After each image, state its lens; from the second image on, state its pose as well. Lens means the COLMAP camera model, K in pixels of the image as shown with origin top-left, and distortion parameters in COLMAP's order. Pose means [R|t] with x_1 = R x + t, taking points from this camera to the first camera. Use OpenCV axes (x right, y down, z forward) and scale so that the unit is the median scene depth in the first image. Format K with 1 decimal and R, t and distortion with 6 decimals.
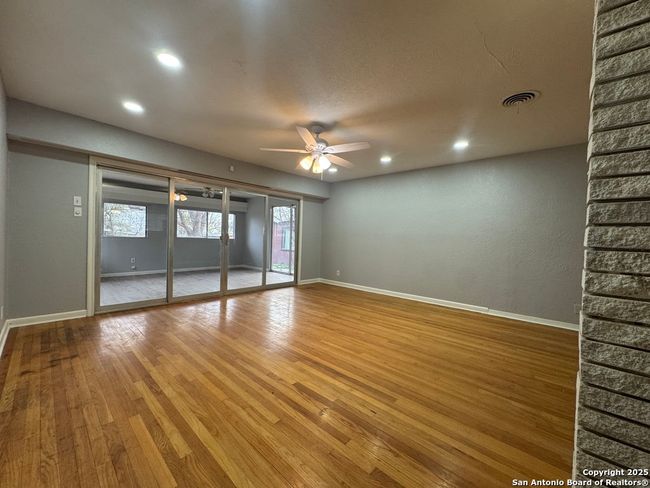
lens RADIAL K [[259.6, 0, 324.0], [0, 259.6, 243.2], [0, 0, 1]] dist [0.001040, 0.000149]
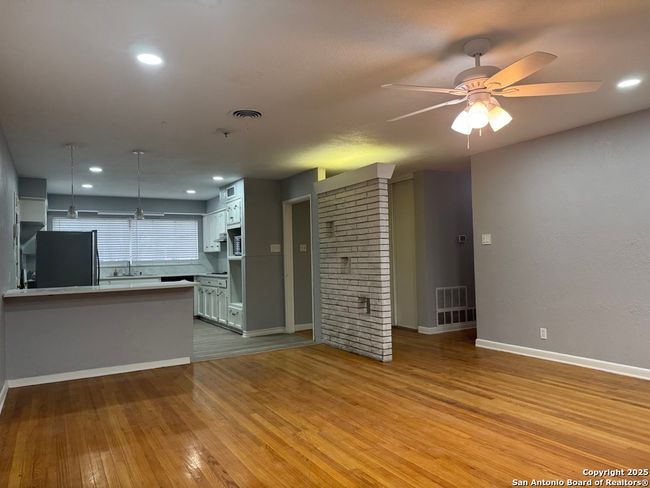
lens RADIAL K [[455.3, 0, 326.7], [0, 455.3, 242.8], [0, 0, 1]] dist [0.077297, -0.093060]
pose [[-0.959897, 0.003075, 0.280336, 0.009568], [0.000905, 0.999969, -0.007870, -0.076930], [-0.280352, -0.007301, -0.959870, 2.572381]]
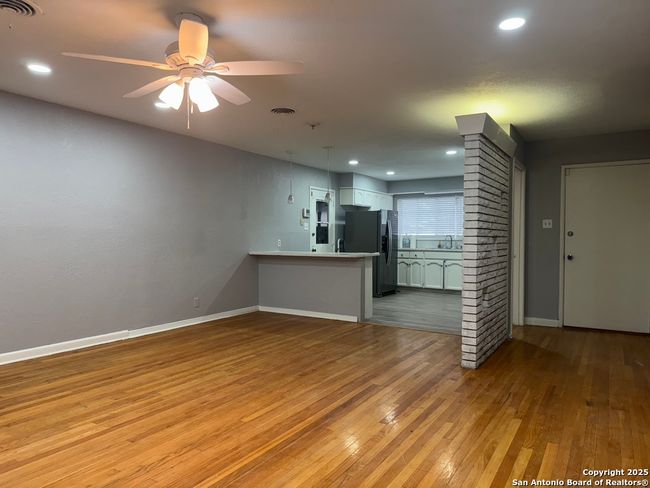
lens RADIAL K [[455.3, 0, 326.7], [0, 455.3, 242.8], [0, 0, 1]] dist [0.077297, -0.093060]
pose [[-0.188984, -0.043761, 0.981005, -1.260236], [0.004206, 0.998961, 0.045373, -0.082337], [-0.981971, 0.012701, -0.188603, 1.227168]]
